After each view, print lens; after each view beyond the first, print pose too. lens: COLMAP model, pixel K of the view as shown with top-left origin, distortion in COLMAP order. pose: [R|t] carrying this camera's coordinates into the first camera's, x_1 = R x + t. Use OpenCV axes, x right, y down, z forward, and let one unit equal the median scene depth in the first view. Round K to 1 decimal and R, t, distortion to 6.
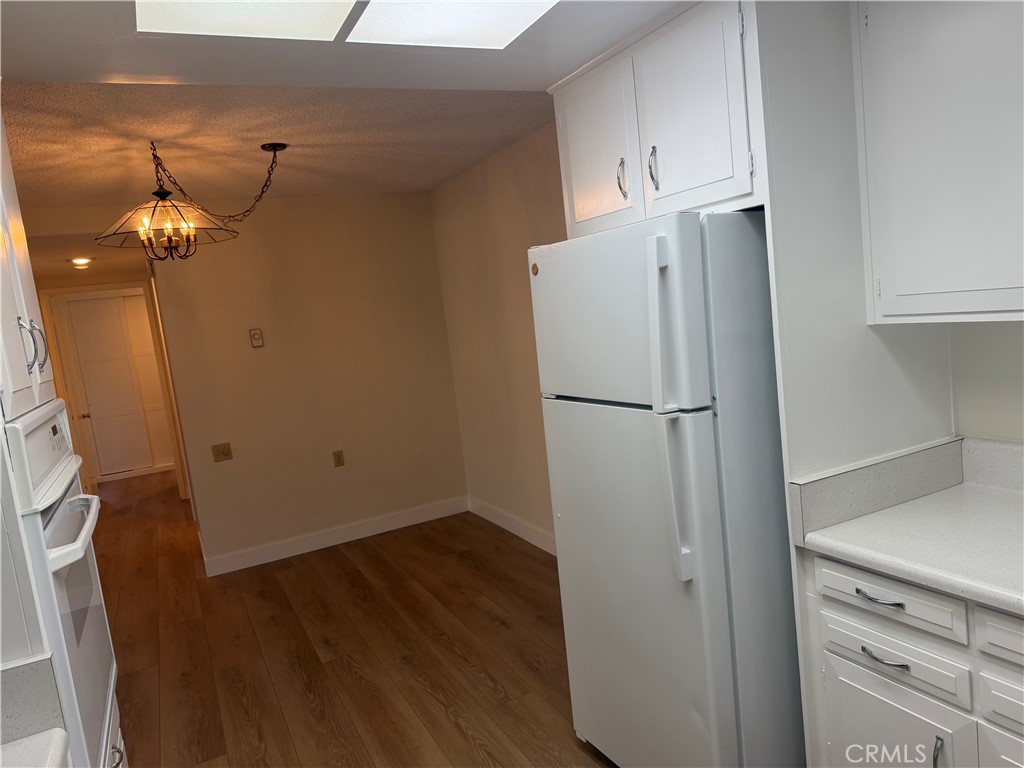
lens RADIAL K [[742.8, 0, 508.5], [0, 742.8, 387.3], [0, 0, 1]] dist [0.085094, -0.071039]
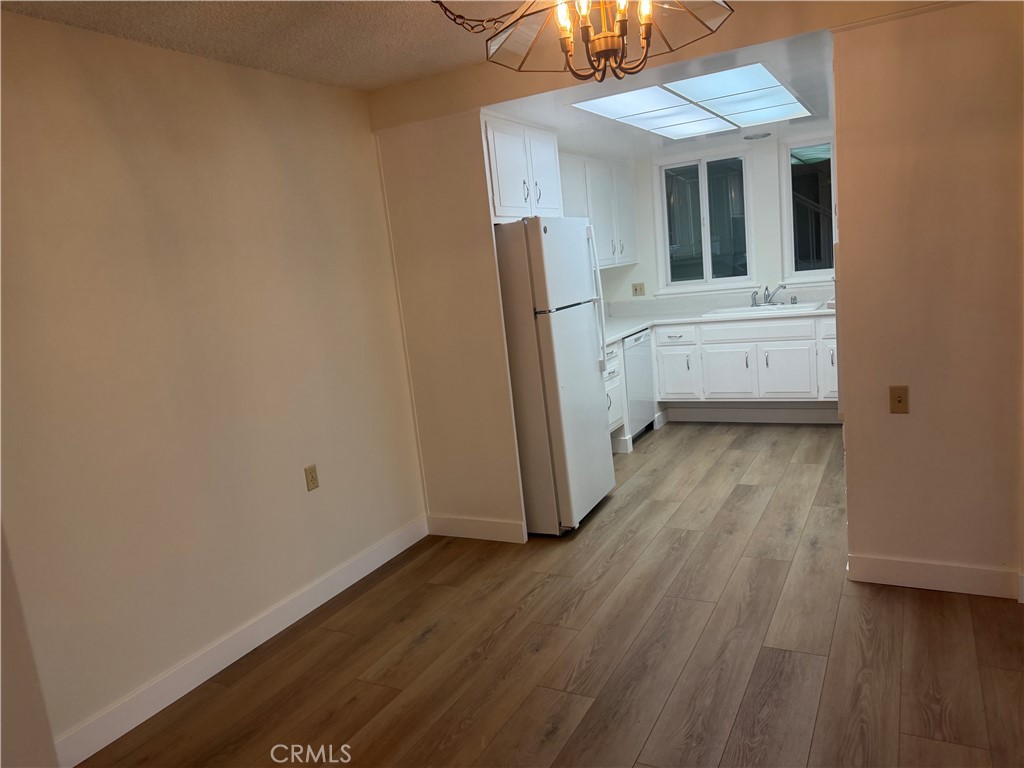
lens RADIAL K [[742.8, 0, 506.9], [0, 742.8, 377.3], [0, 0, 1]] dist [0.085094, -0.071039]
pose [[-0.562877, 0.046713, 0.825220, -0.935586], [0.270872, 0.953691, 0.130774, -0.061715], [-0.780896, 0.297139, -0.549464, 1.569927]]
